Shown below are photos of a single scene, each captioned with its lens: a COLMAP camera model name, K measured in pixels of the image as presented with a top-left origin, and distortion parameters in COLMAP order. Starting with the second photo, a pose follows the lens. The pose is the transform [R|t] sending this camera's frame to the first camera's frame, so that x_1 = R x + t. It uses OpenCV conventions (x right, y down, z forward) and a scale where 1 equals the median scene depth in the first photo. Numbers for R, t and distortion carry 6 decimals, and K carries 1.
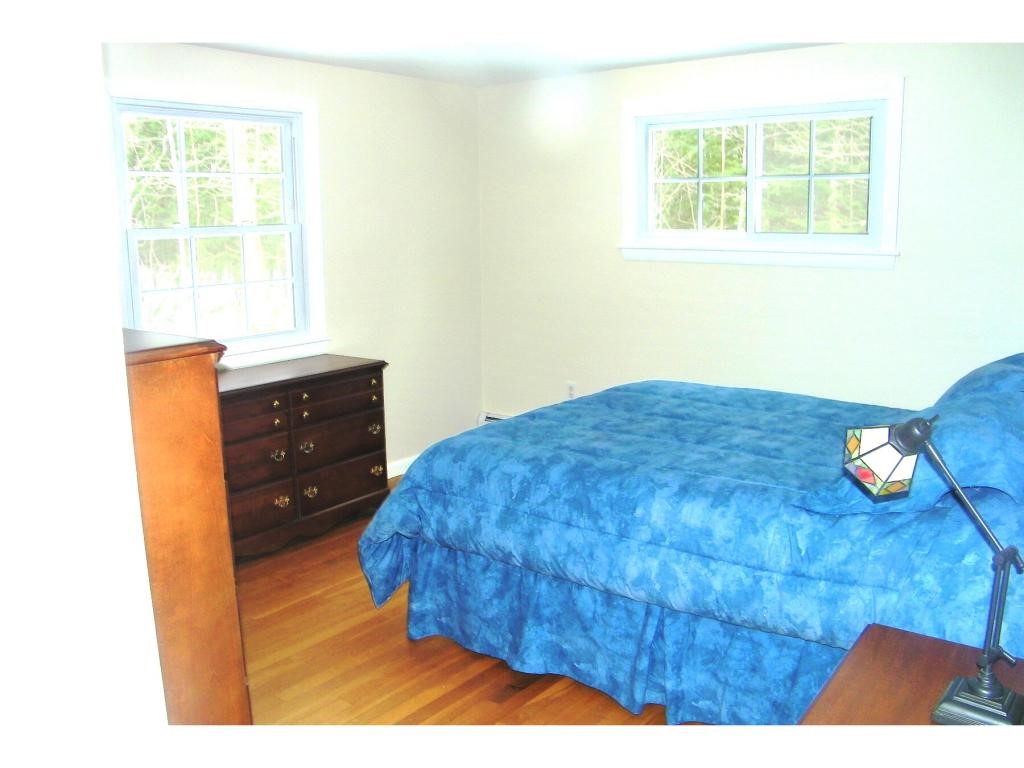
lens RADIAL K [[874.7, 0, 511.9], [0, 874.7, 384.6], [0, 0, 1]] dist [-0.186791, 0.161814]
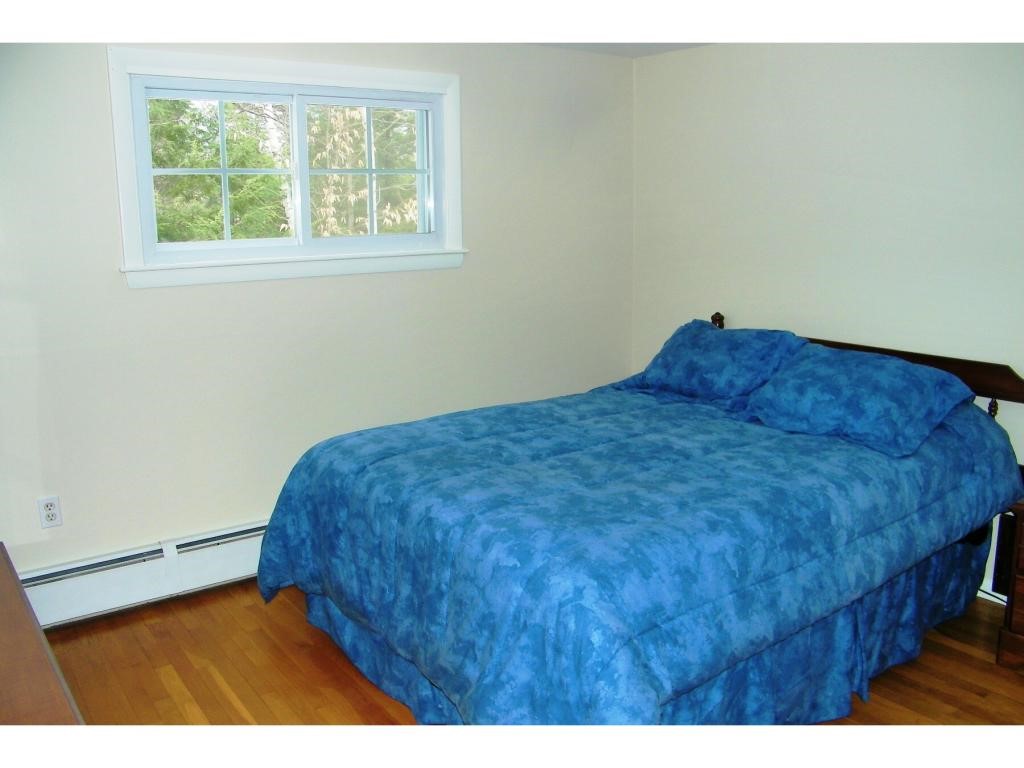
lens RADIAL K [[874.7, 0, 512.2], [0, 874.7, 384.3], [0, 0, 1]] dist [-0.186791, 0.161814]
pose [[0.255543, -0.177230, 0.950414, -0.751526], [0.188041, 0.973392, 0.130955, -0.175903], [-0.948334, 0.145252, 0.282070, 0.956126]]
